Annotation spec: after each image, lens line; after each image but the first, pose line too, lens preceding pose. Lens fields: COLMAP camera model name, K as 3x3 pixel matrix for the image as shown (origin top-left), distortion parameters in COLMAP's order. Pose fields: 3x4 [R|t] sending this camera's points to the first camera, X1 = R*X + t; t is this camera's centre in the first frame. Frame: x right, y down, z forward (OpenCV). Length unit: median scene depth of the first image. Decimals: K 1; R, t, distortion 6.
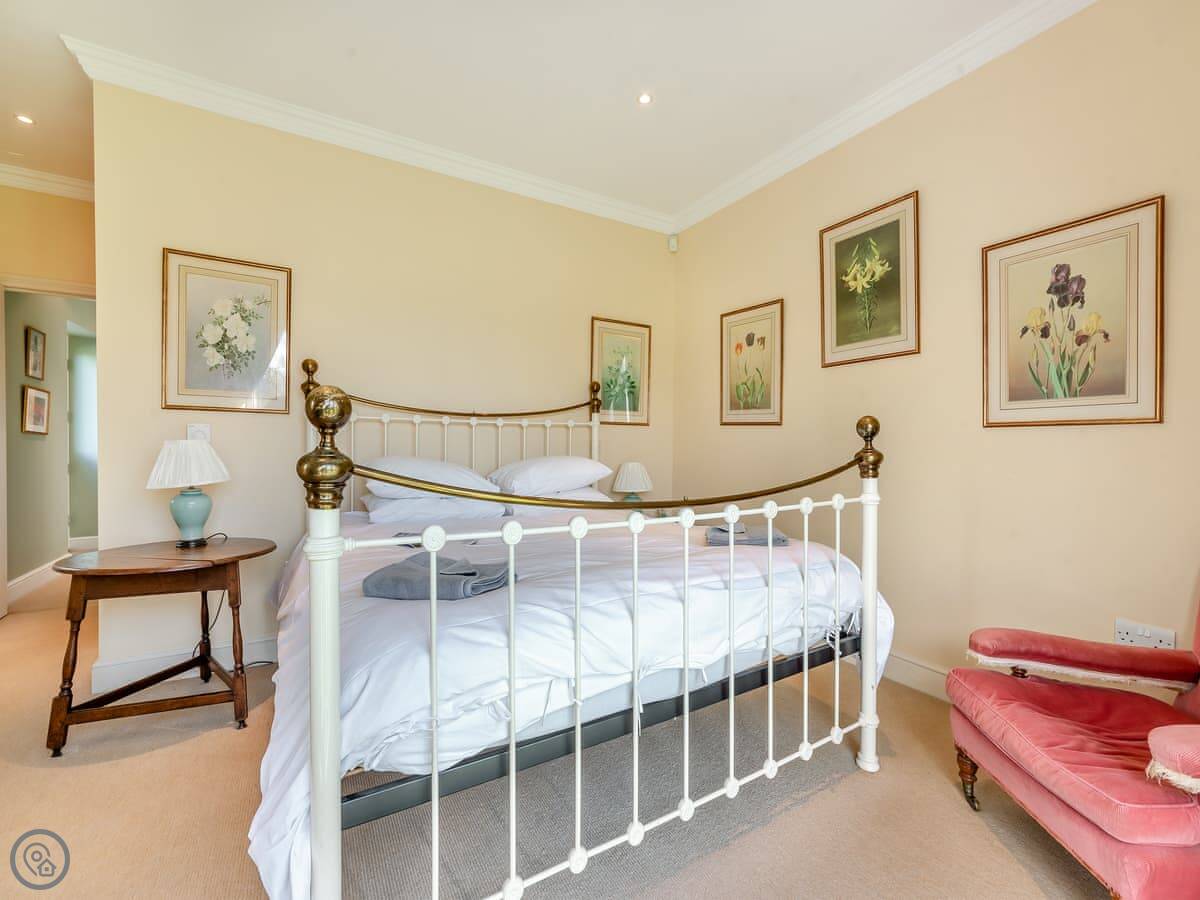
lens RADIAL K [[497.0, 0, 600.0], [0, 497.0, 450.0], [0, 0, 1]] dist [-0.002351, 0.004282]
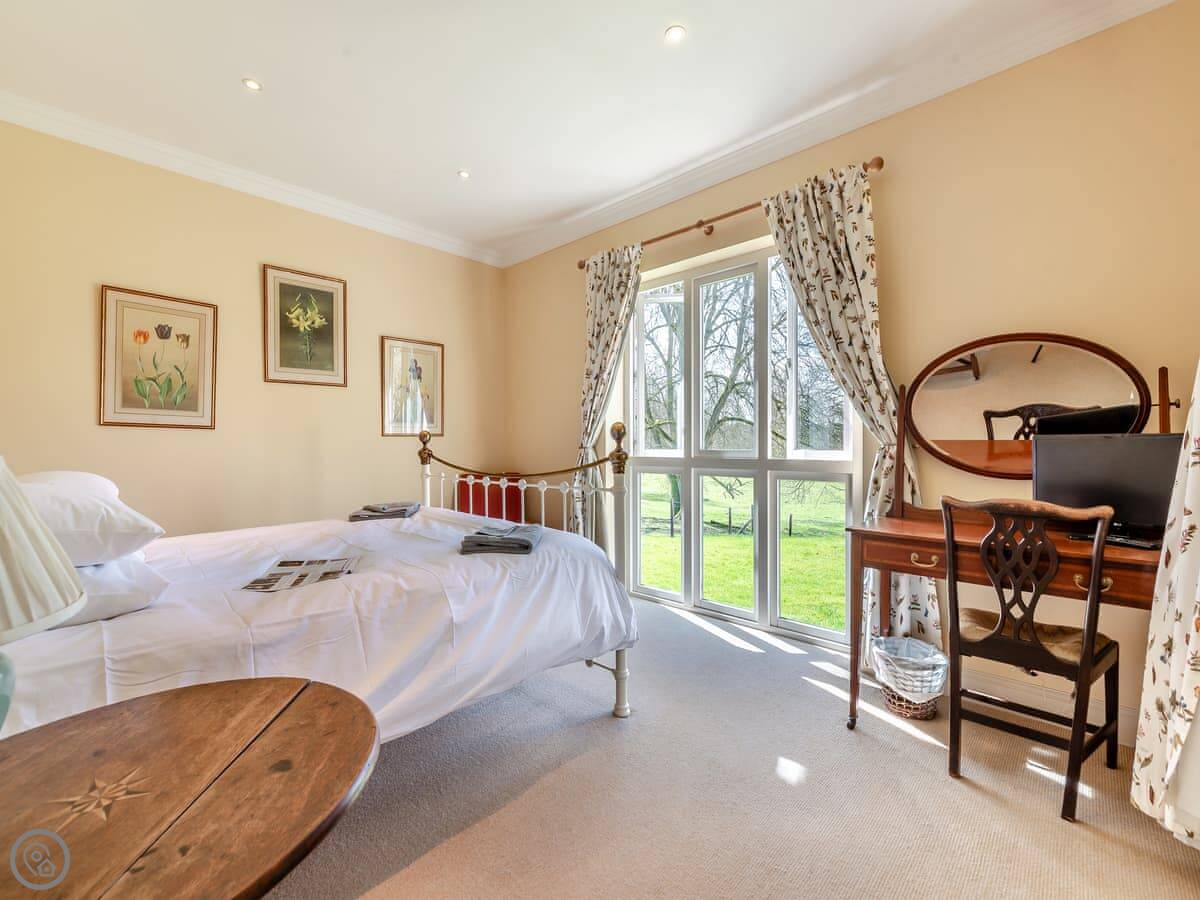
lens RADIAL K [[511.0, 0, 600.0], [0, 511.0, 450.0], [0, 0, 1]] dist [-0.000213, 0.000076]
pose [[-0.270458, -0.017695, 0.962569, -1.059152], [0.019260, 0.999532, 0.023786, -0.020307], [-0.962539, 0.024972, -0.269990, 0.651016]]
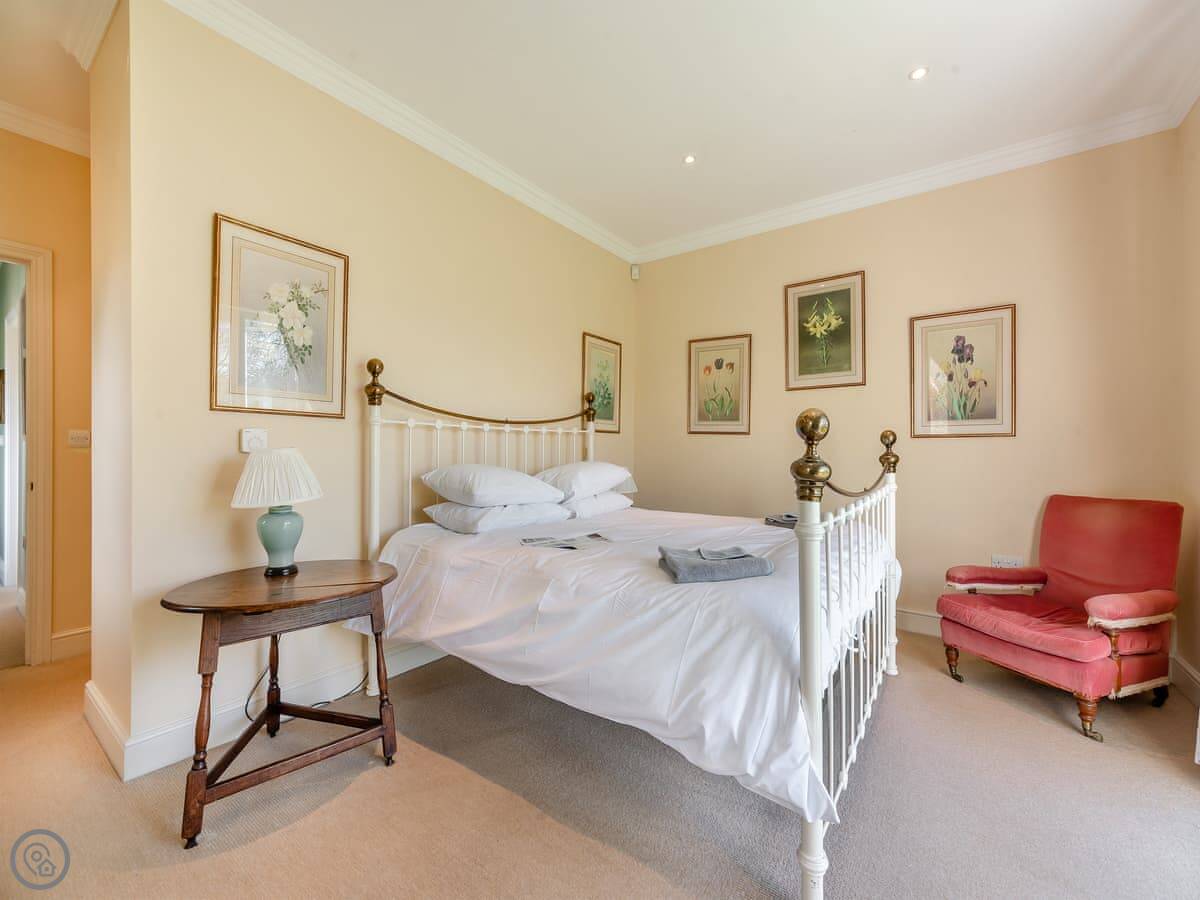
lens RADIAL K [[497.0, 0, 600.0], [0, 497.0, 450.0], [0, 0, 1]] dist [-0.002351, 0.004282]
pose [[0.917070, -0.005241, 0.398692, -0.593392], [0.009886, 0.999905, -0.009596, -0.003592], [-0.398604, 0.012741, 0.917035, 0.005209]]
